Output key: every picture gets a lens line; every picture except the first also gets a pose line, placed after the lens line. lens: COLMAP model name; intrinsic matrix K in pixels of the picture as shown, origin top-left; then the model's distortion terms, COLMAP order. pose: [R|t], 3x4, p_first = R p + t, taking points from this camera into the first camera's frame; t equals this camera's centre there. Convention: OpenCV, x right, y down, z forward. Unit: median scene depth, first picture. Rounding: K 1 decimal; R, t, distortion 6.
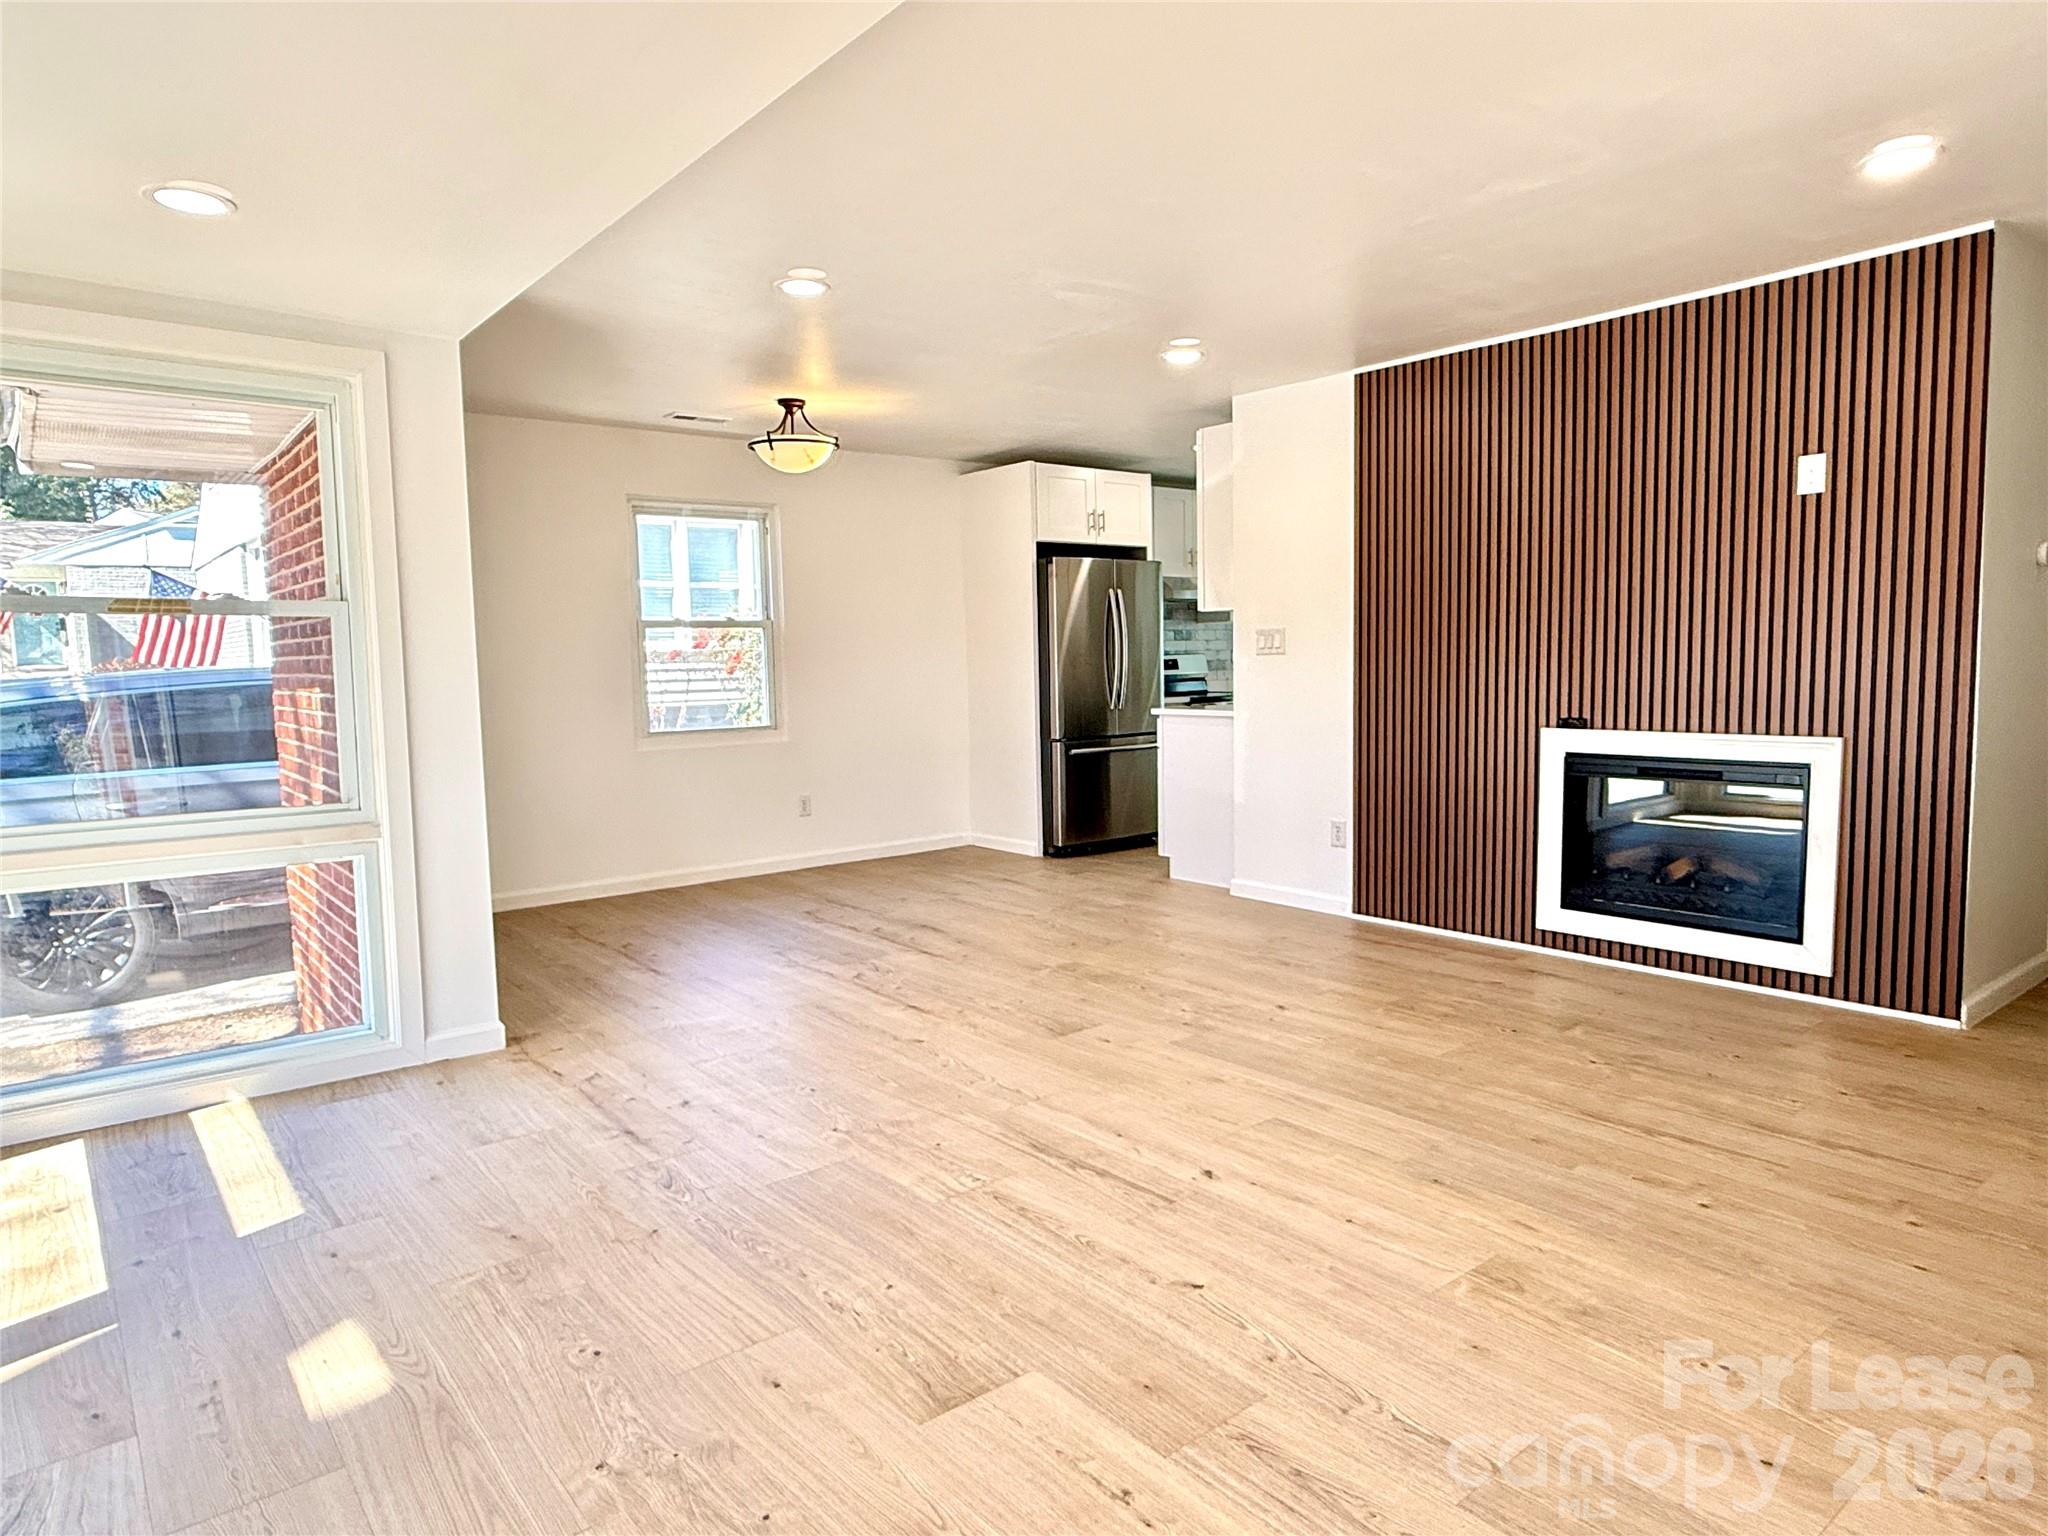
lens RADIAL K [[1229.8, 0, 1016.1], [0, 1229.8, 770.2], [0, 0, 1]] dist [0.000308, 0.002133]
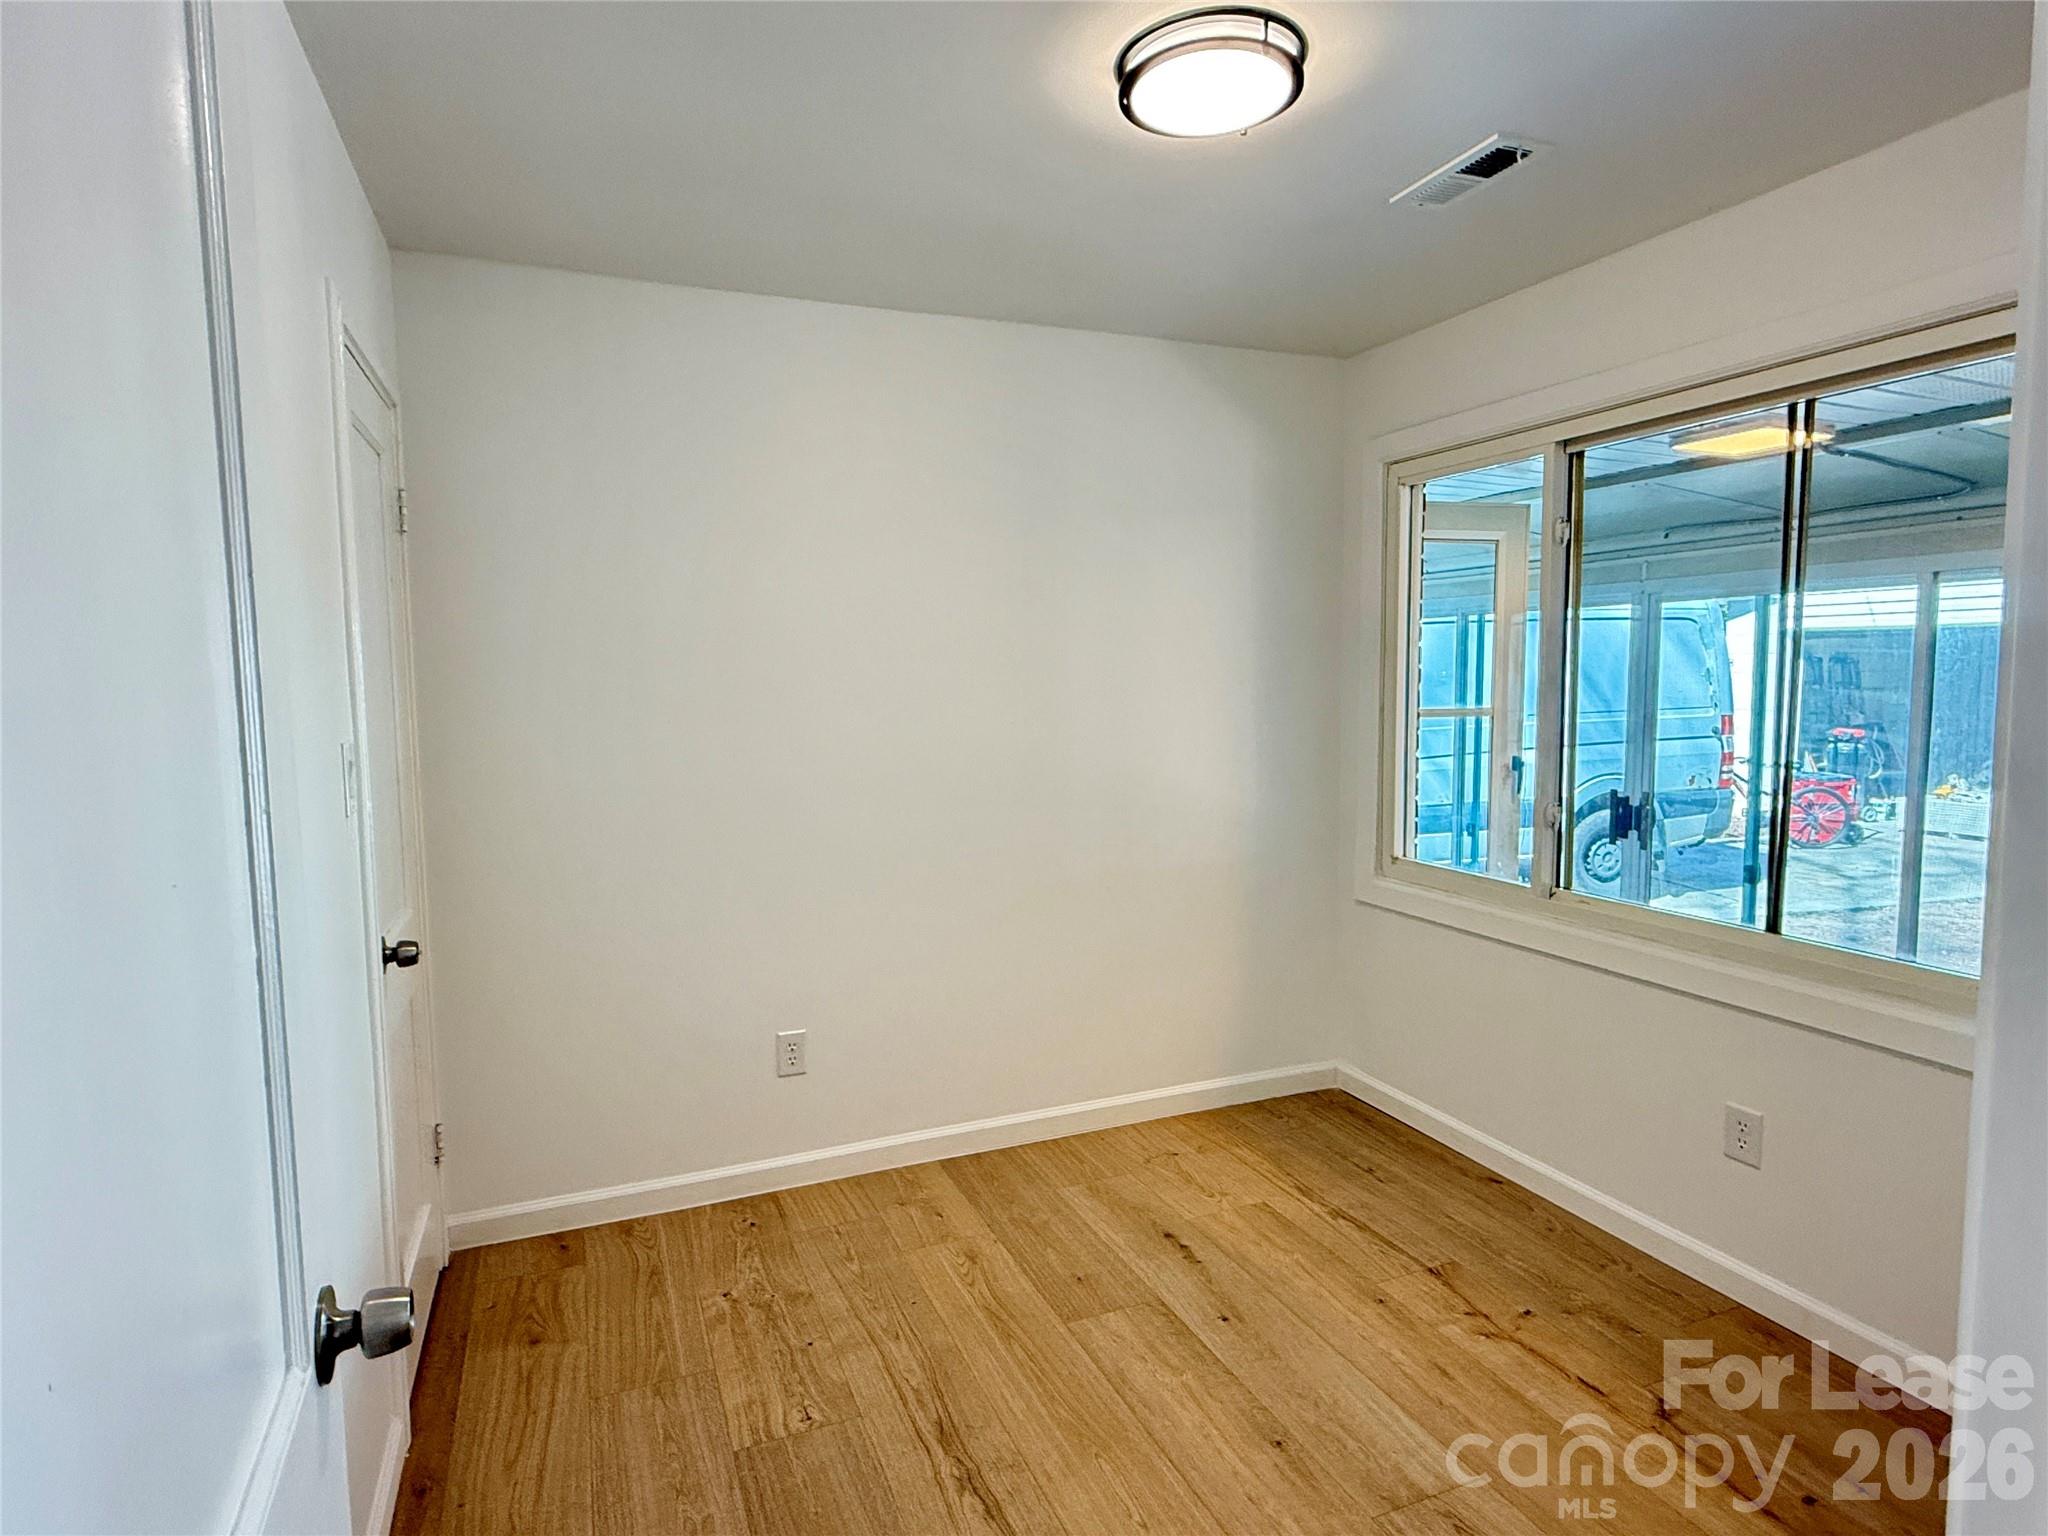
lens RADIAL K [[1118.0, 0, 1027.9], [0, 1118.0, 771.0], [0, 0, 1]] dist [-0.002985, -0.000400]
pose [[0.958059, 0.030848, -0.284907, 0.184899], [-0.029695, 0.999524, 0.008367, -0.071220], [0.285030, 0.000444, 0.958519, 0.283383]]
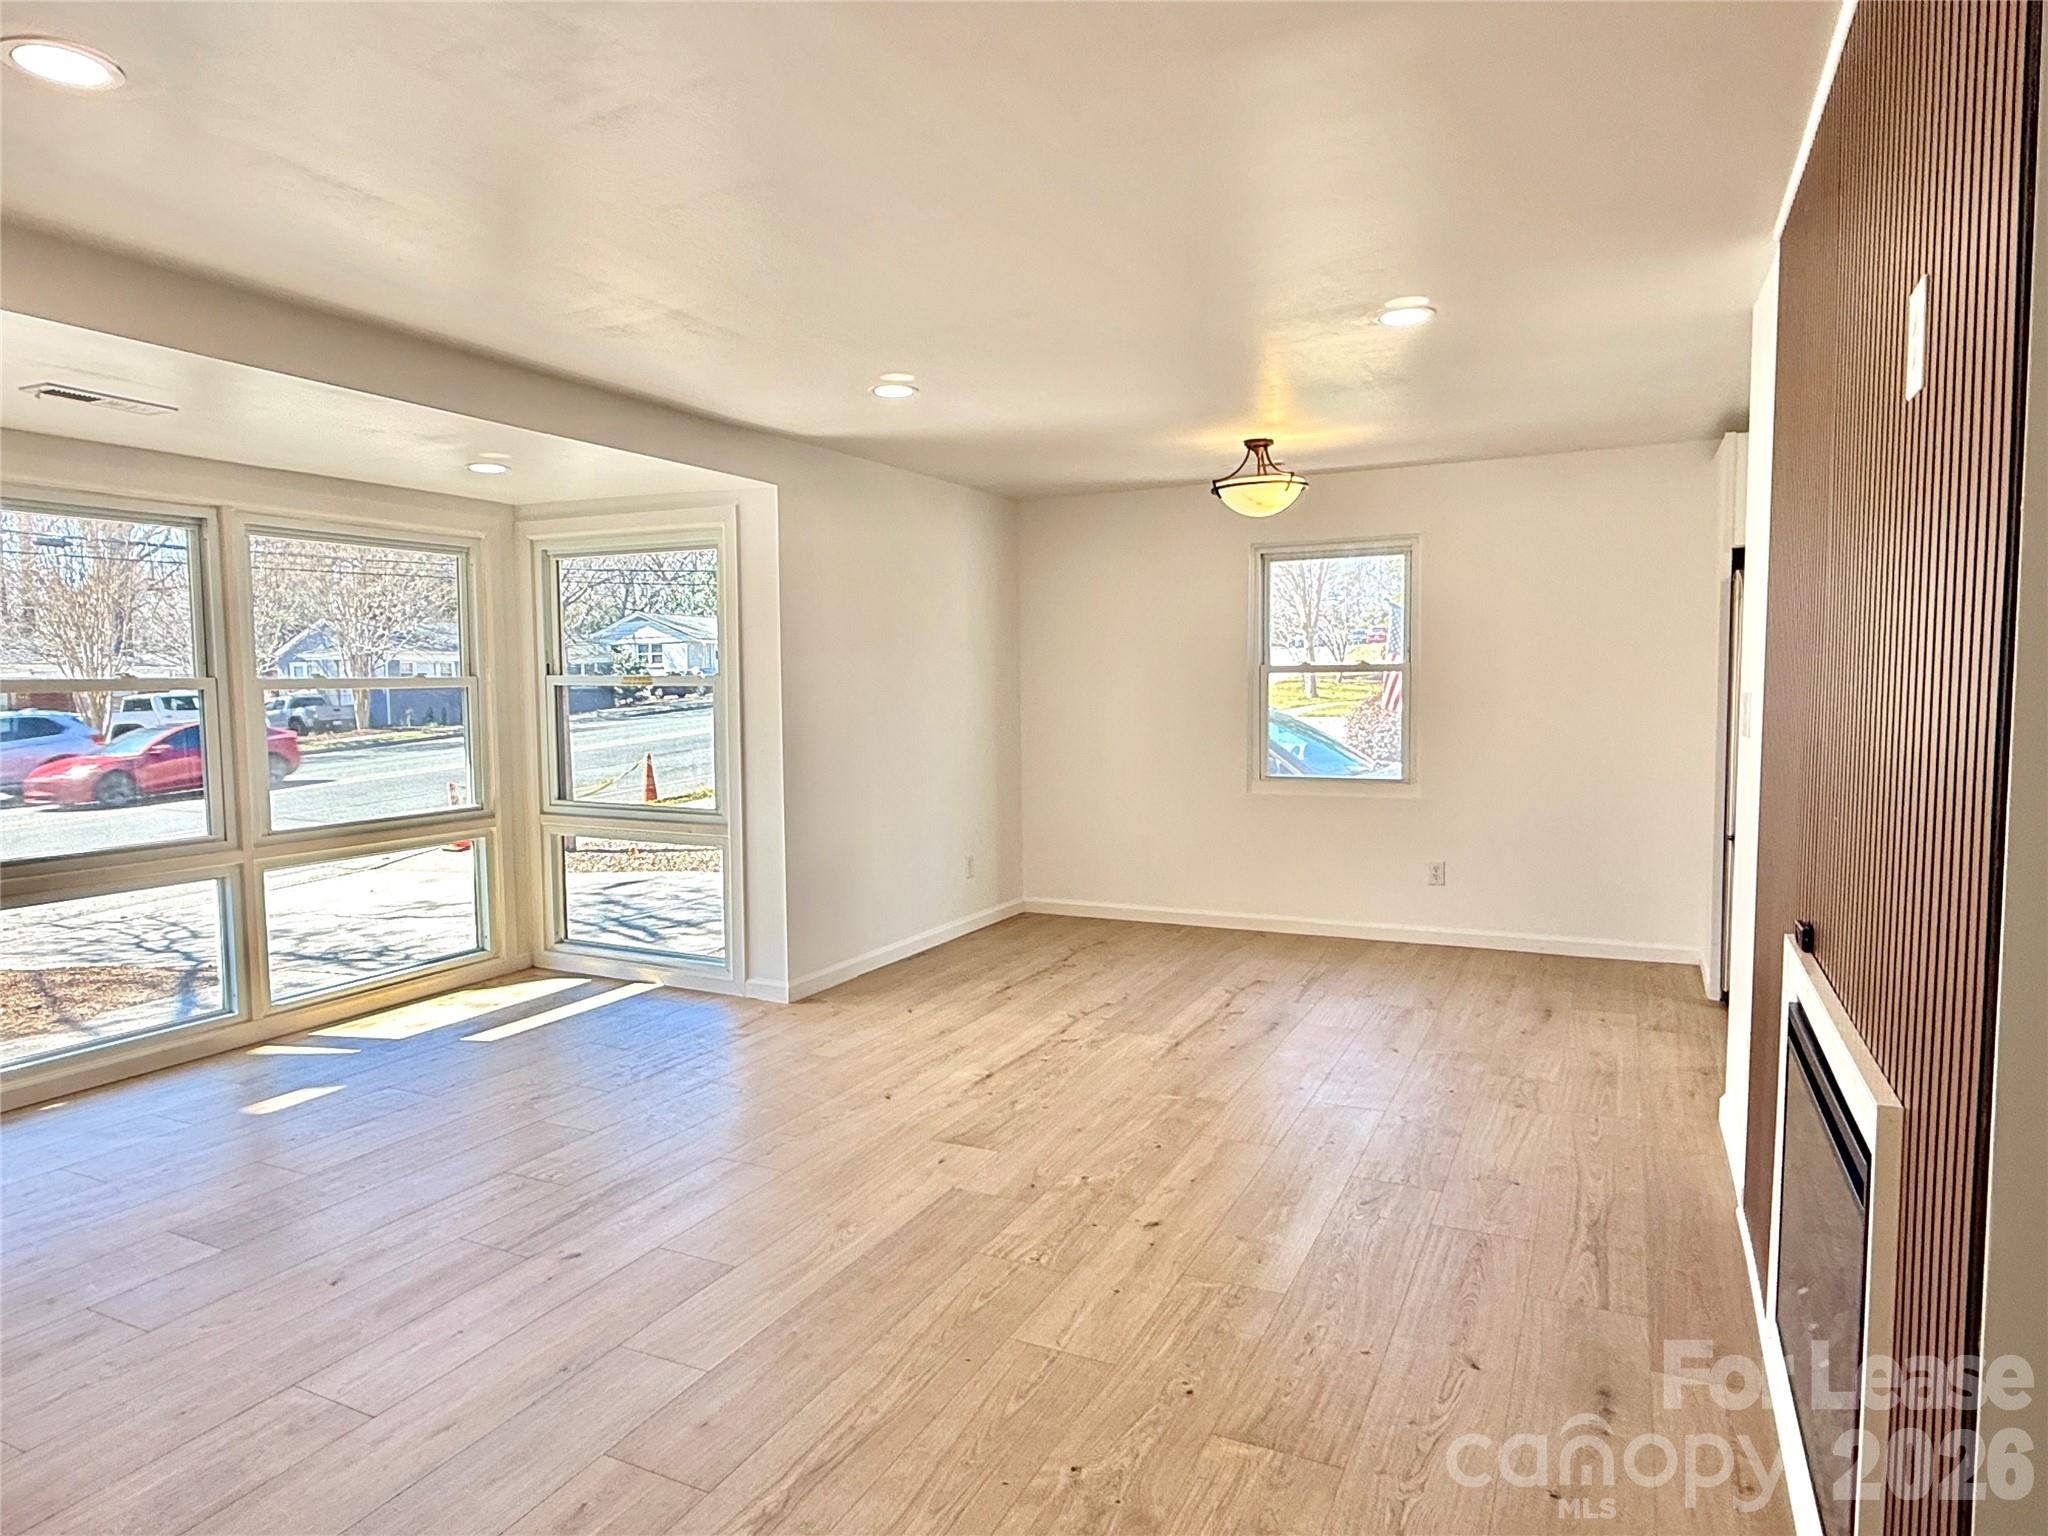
lens RADIAL K [[1229.8, 0, 1013.2], [0, 1229.8, 761.9], [0, 0, 1]] dist [0.000308, 0.002133]
pose [[0.419716, 0.075480, -0.904512, 0.868030], [-0.081174, 0.995665, 0.045420, -0.116388], [0.904018, 0.054360, 0.424023, 0.622628]]
